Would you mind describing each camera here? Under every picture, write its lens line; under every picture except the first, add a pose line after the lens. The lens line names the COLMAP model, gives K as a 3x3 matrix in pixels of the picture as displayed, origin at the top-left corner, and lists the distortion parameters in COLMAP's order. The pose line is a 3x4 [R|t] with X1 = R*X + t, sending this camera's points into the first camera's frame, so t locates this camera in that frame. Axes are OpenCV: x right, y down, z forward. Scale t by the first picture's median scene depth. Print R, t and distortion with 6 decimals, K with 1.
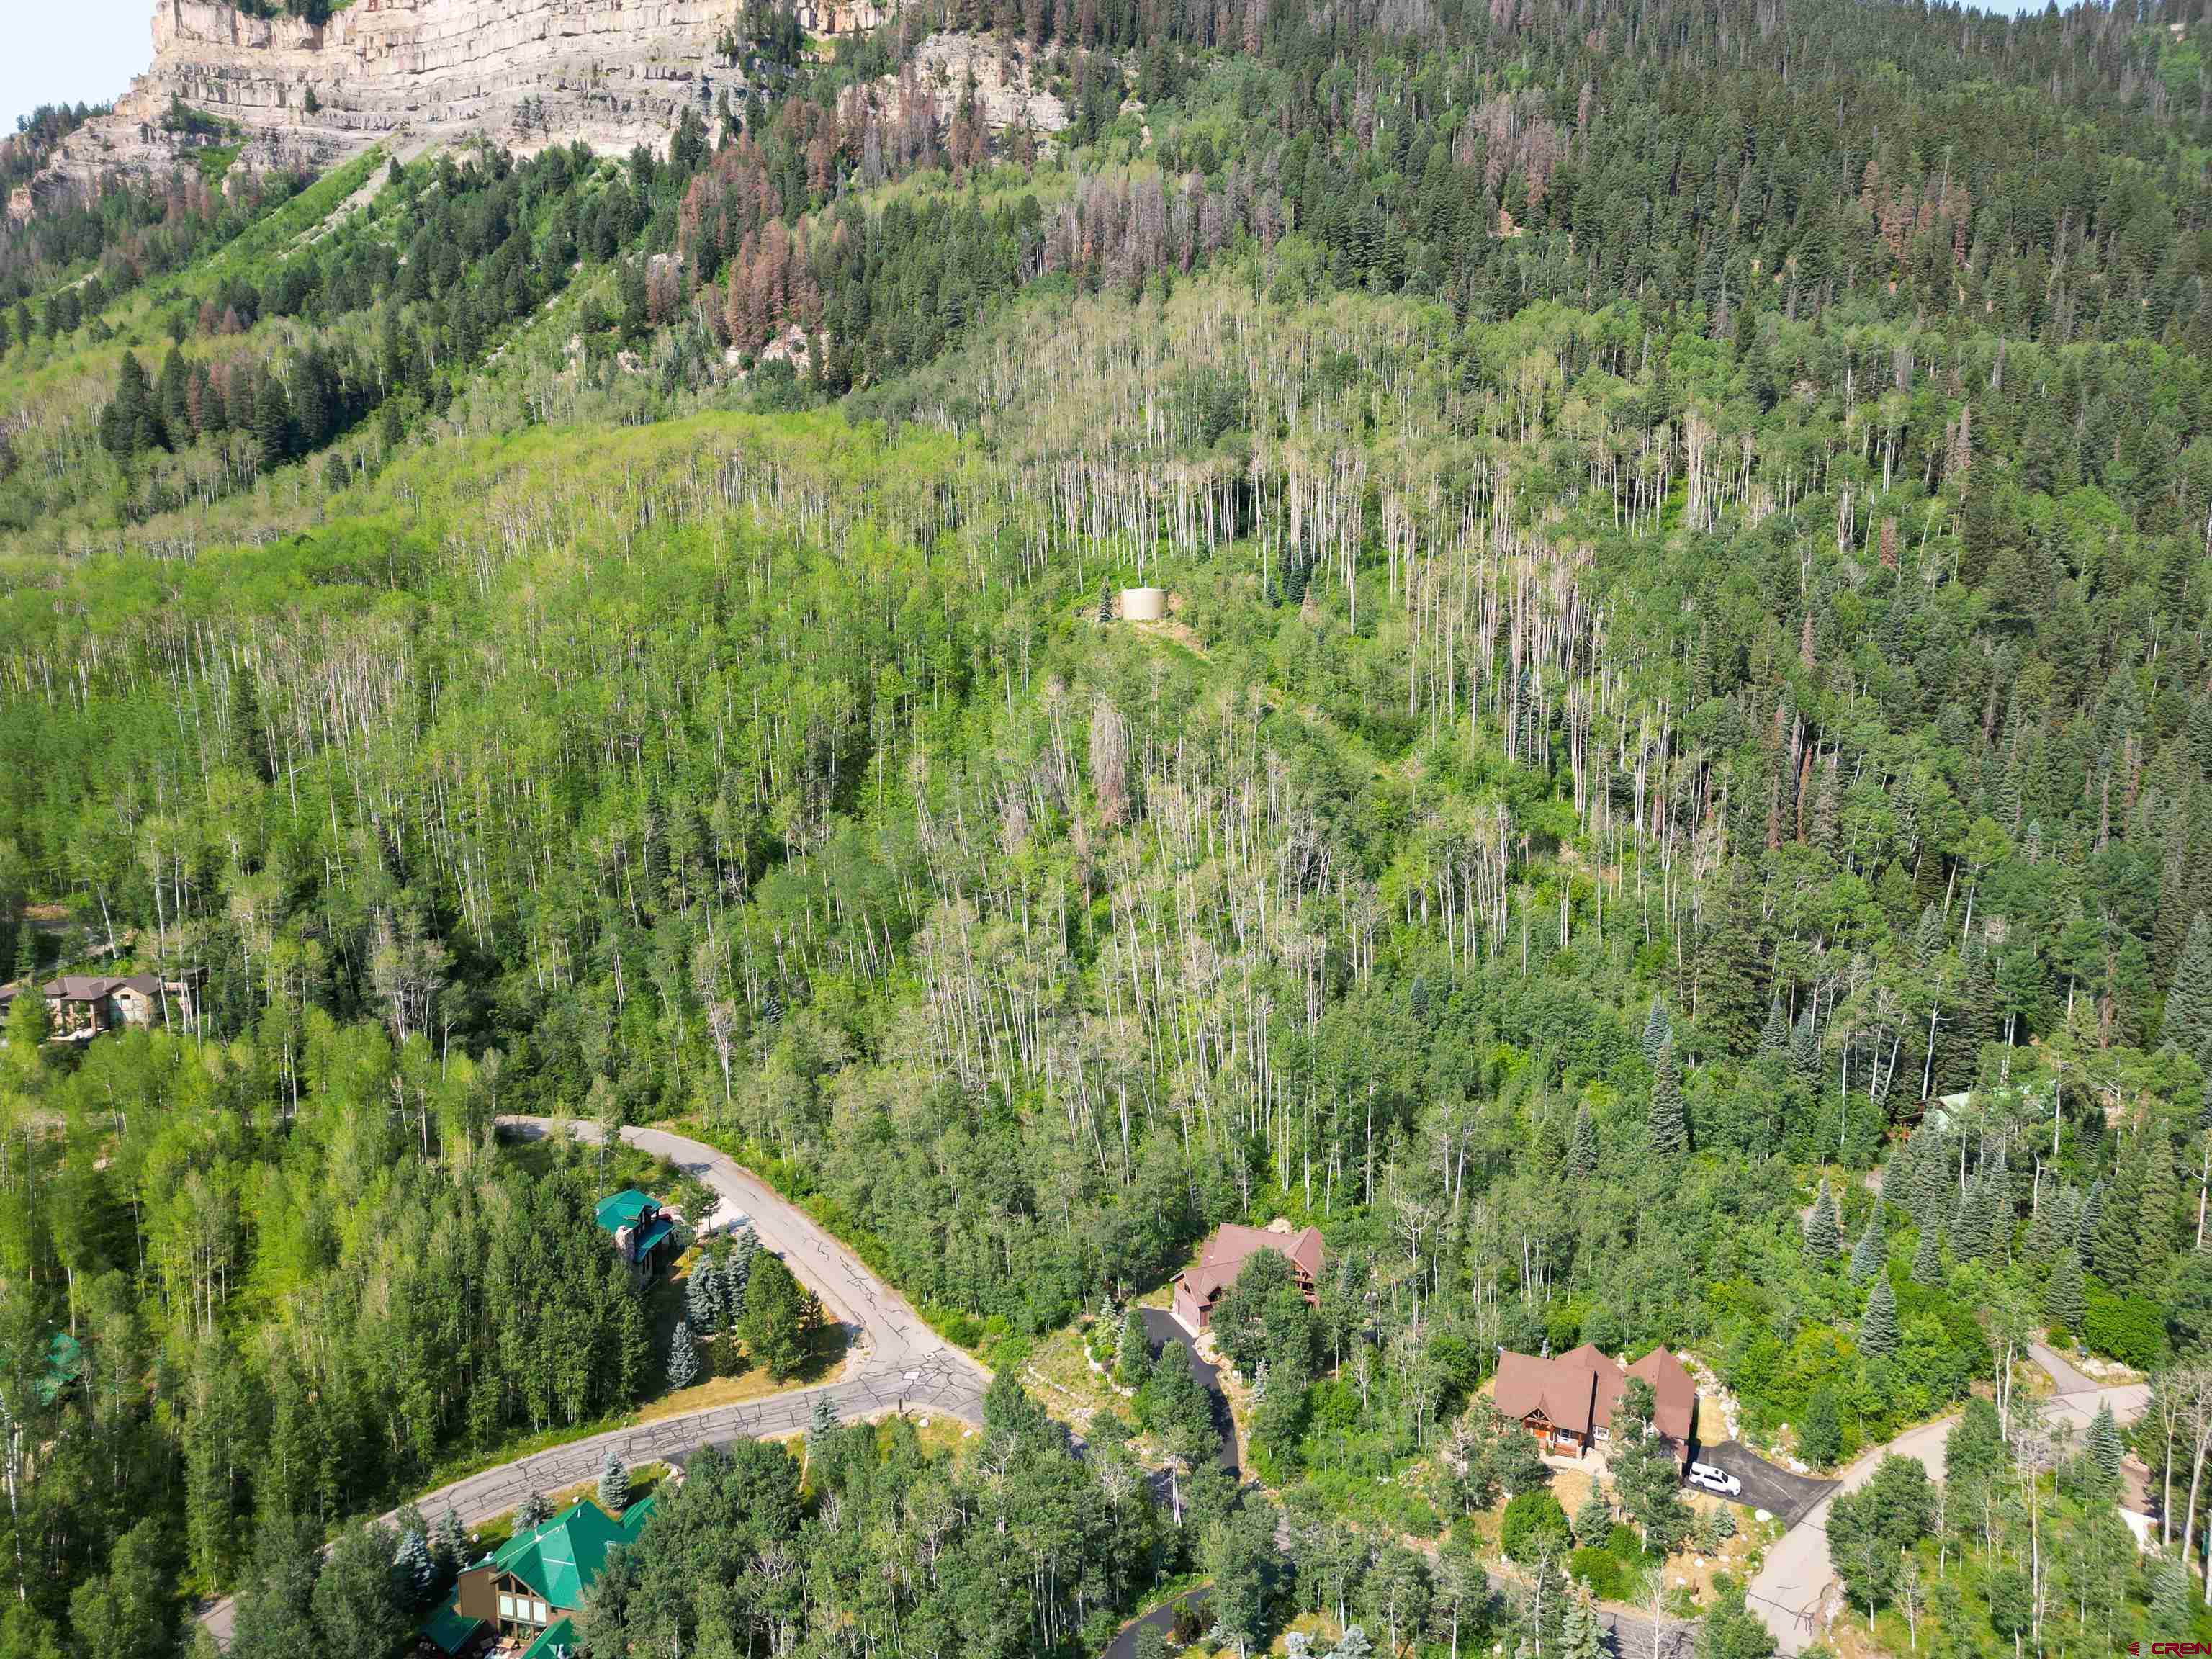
lens RADIAL K [[1539.8, 0, 1106.0], [0, 1539.8, 829.5], [0, 0, 1]] dist [0.080476, -0.078616]
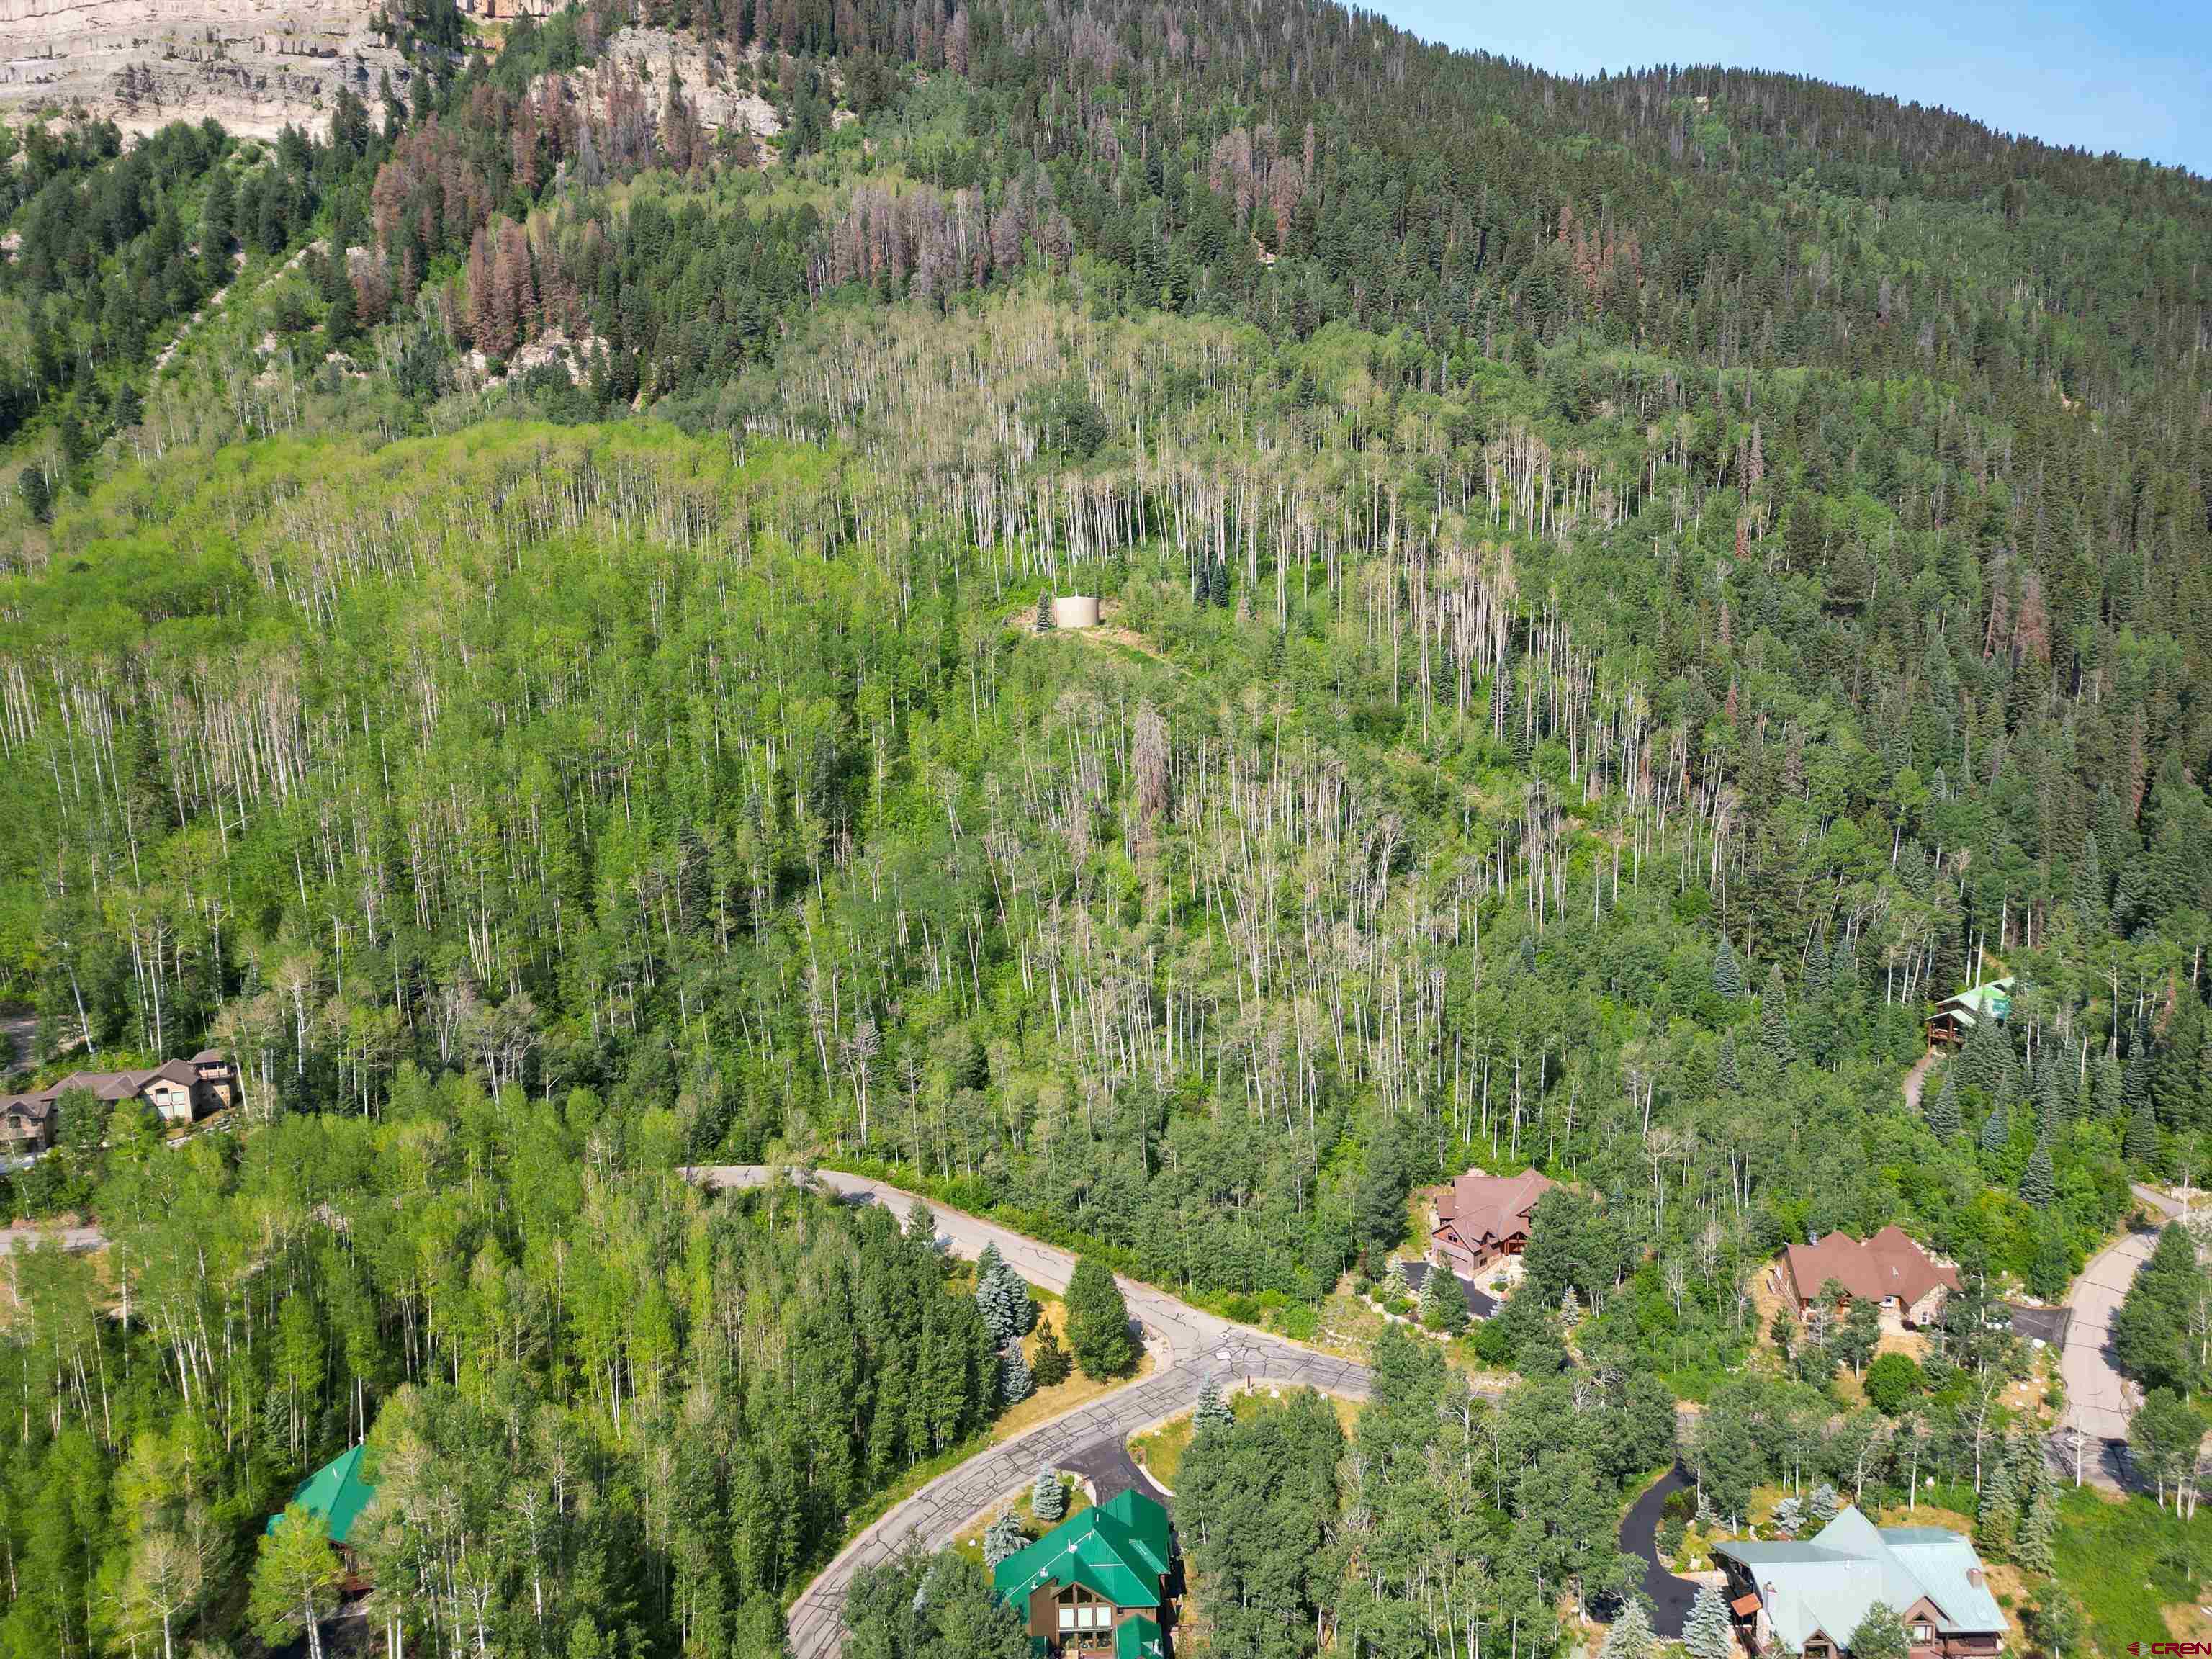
lens RADIAL K [[1539.8, 0, 1106.0], [0, 1539.8, 829.5], [0, 0, 1]] dist [0.080476, -0.078616]
pose [[0.961617, -0.066762, 0.266151, -0.122418], [0.068314, 0.997658, 0.003434, -0.002190], [-0.265757, 0.014880, 0.963925, 0.004394]]
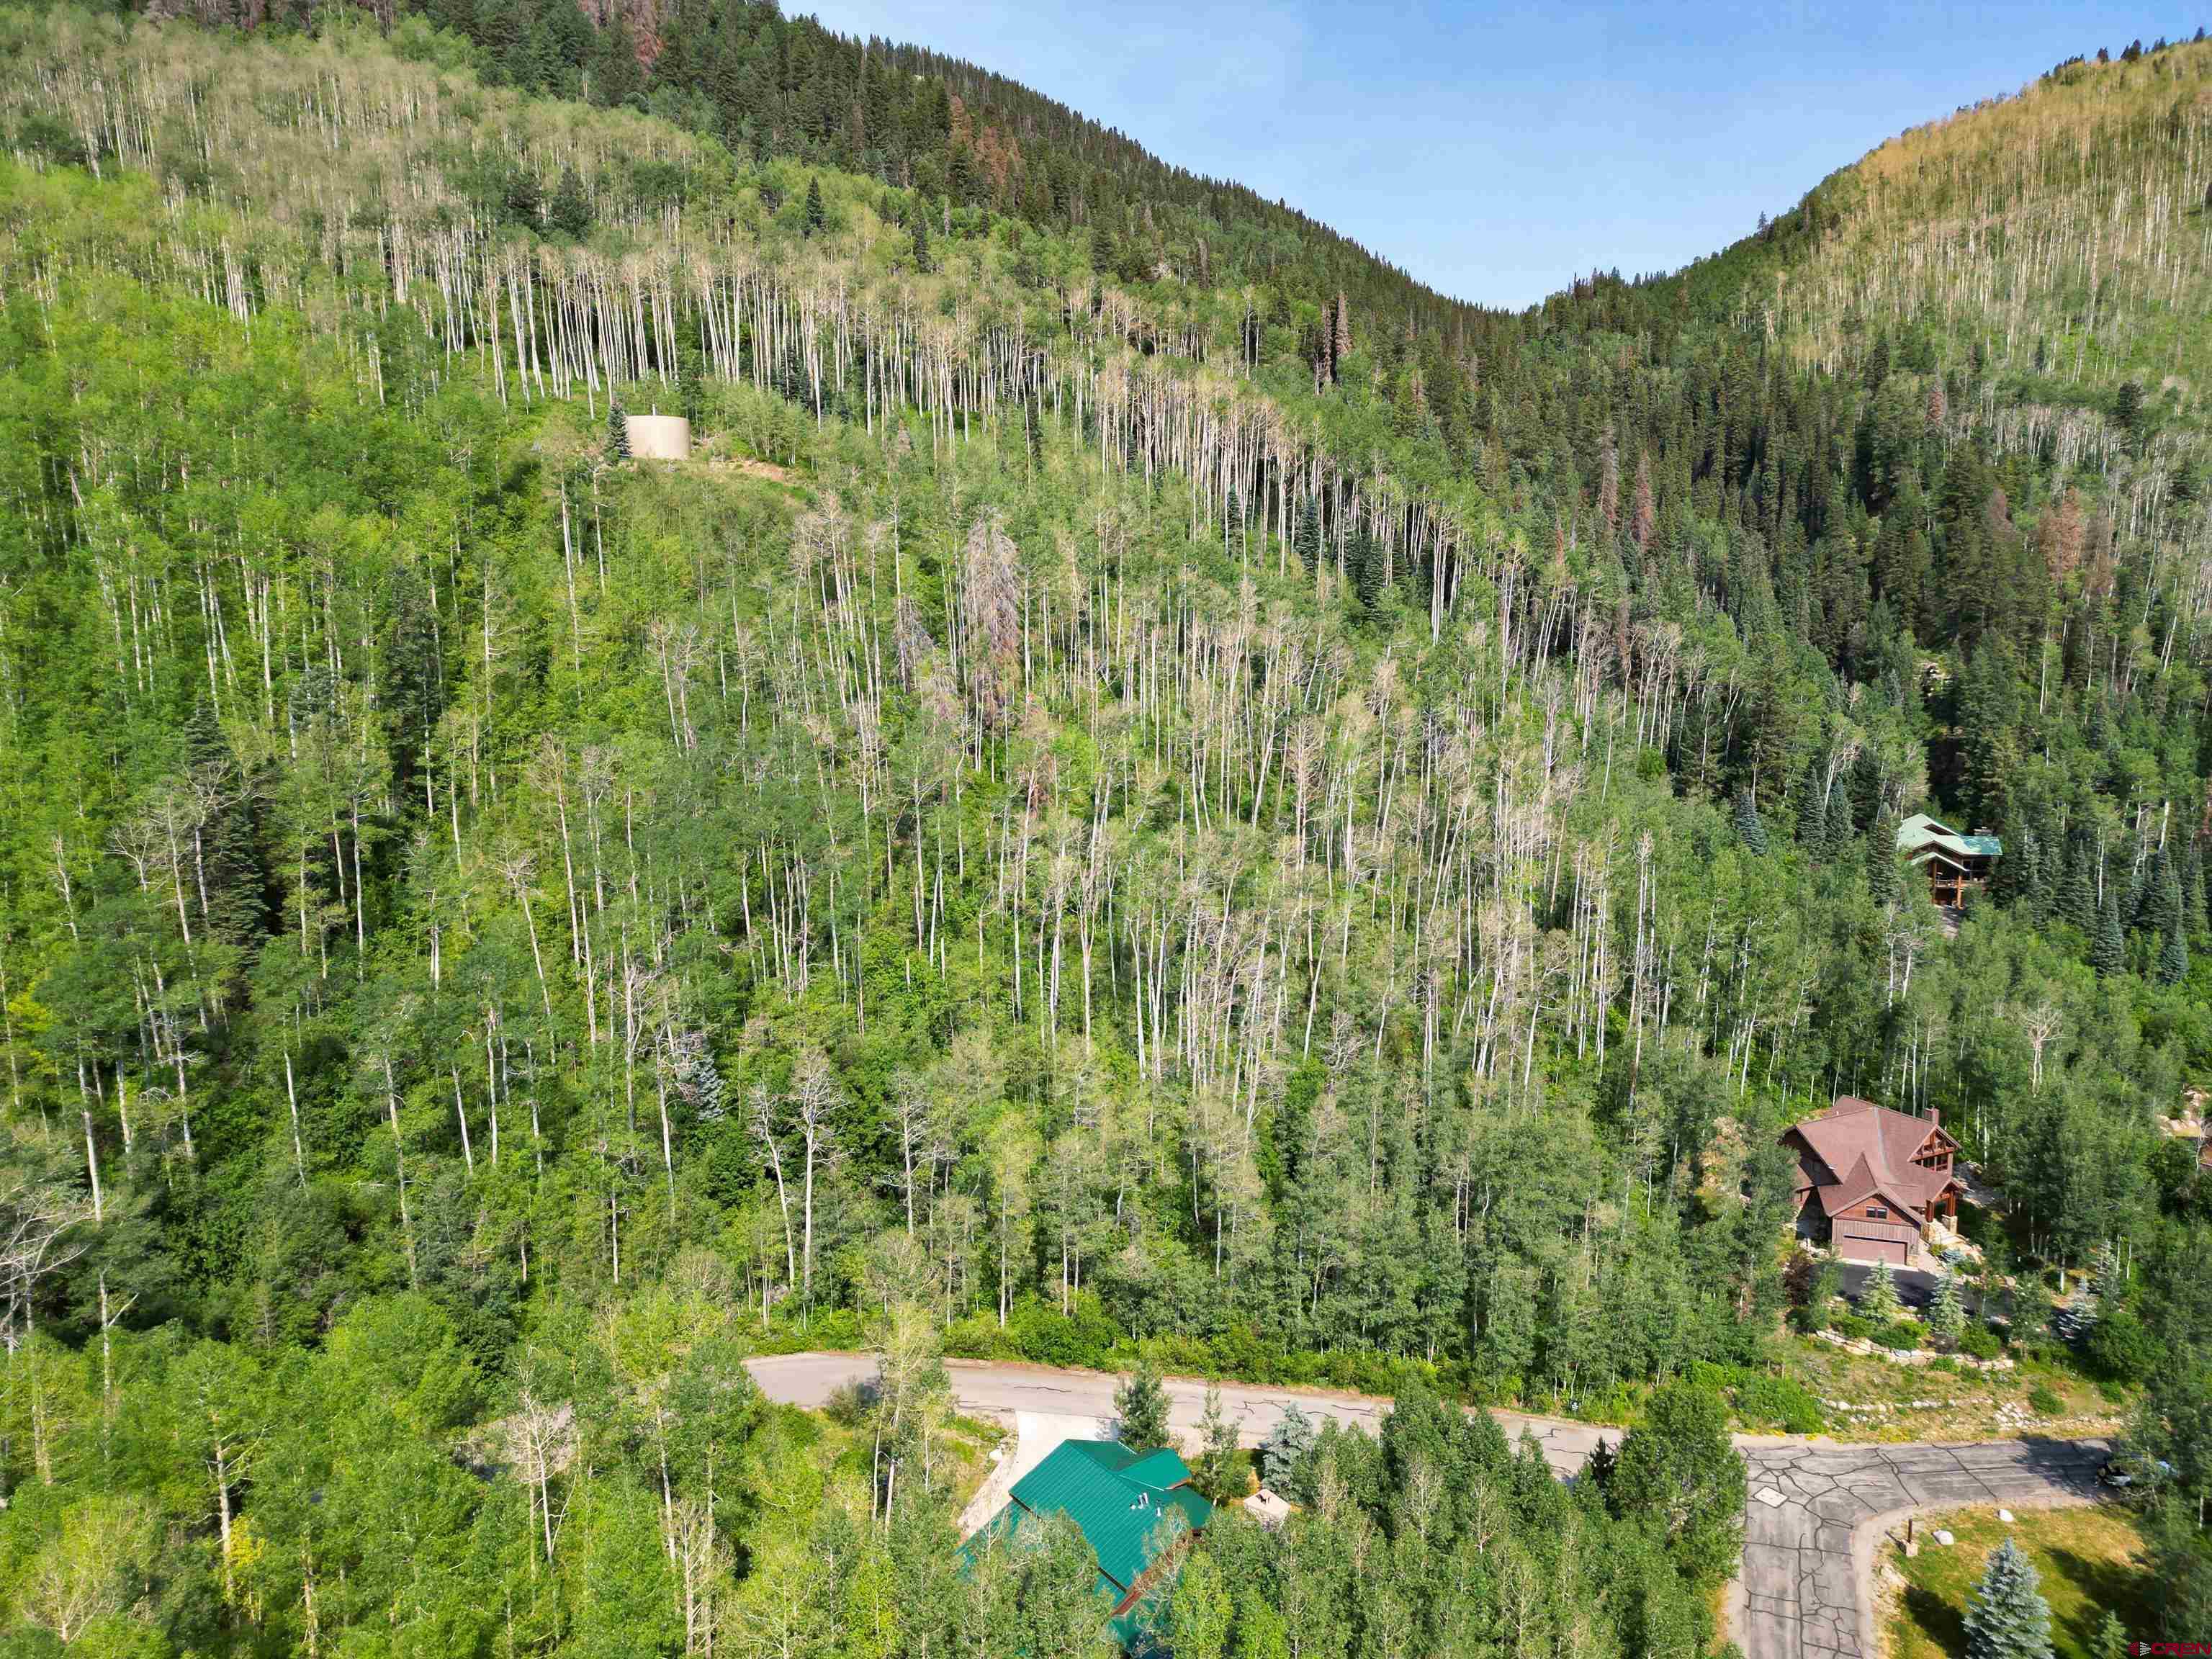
lens RADIAL K [[1549.1, 0, 1102.2], [0, 1549.1, 828.8], [0, 0, 1]] dist [0.056569, -0.048265]
pose [[0.671834, -0.129359, 0.729318, -0.187496], [0.143120, 0.988747, 0.043535, 0.010909], [-0.726743, 0.075132, 0.682788, 0.205546]]
